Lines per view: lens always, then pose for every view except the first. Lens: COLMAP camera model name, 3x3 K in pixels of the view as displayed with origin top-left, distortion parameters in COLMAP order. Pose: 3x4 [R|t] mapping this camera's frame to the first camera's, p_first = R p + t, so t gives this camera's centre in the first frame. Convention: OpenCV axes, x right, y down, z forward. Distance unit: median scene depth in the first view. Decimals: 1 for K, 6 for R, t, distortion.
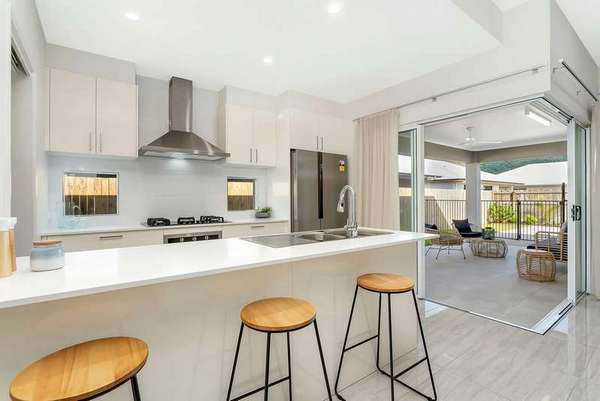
lens RADIAL K [[283.1, 0, 290.8], [0, 283.1, 207.7], [0, 0, 1]] dist [-0.034568, 0.000620]
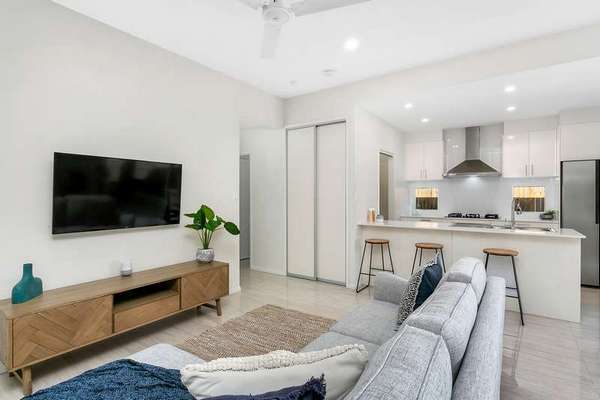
lens RADIAL K [[298.1, 0, 304.1], [0, 298.1, 195.4], [0, 0, 1]] dist [-0.004115, 0.000009]
pose [[0.345535, 0.001397, -0.938405, 0.822249], [-0.030077, 0.999502, -0.009587, -0.025123], [0.937924, 0.031537, 0.345405, -0.445666]]
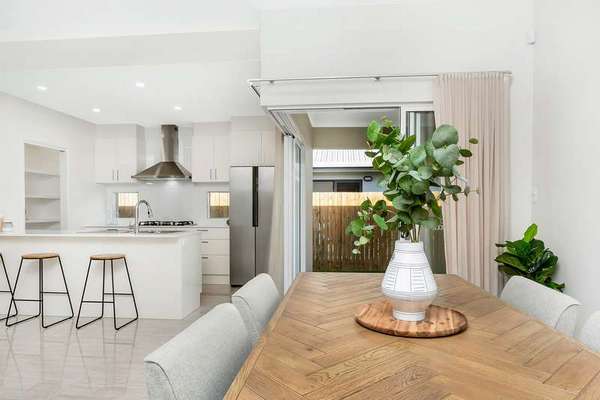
lens RADIAL K [[380.1, 0, 305.3], [0, 380.1, 209.2], [0, 0, 1]] dist [0.008979, 0.003330]
pose [[0.752985, 0.013584, -0.657898, 1.367887], [-0.026437, 0.999604, -0.009619, -0.025405], [0.657507, 0.024636, 0.753046, -0.007976]]
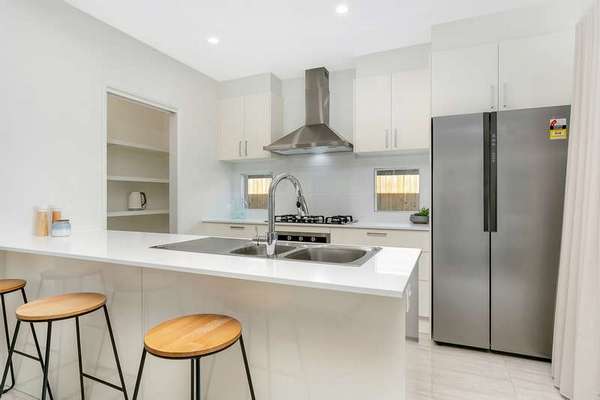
lens RADIAL K [[327.2, 0, 299.5], [0, 327.2, 199.5], [0, 0, 1]] dist [0.008456, -0.000164]
pose [[0.506189, 0.013423, -0.862318, 0.510045], [-0.028888, 0.999582, -0.001397, -0.015885], [0.861938, 0.025618, 0.506365, 0.382510]]
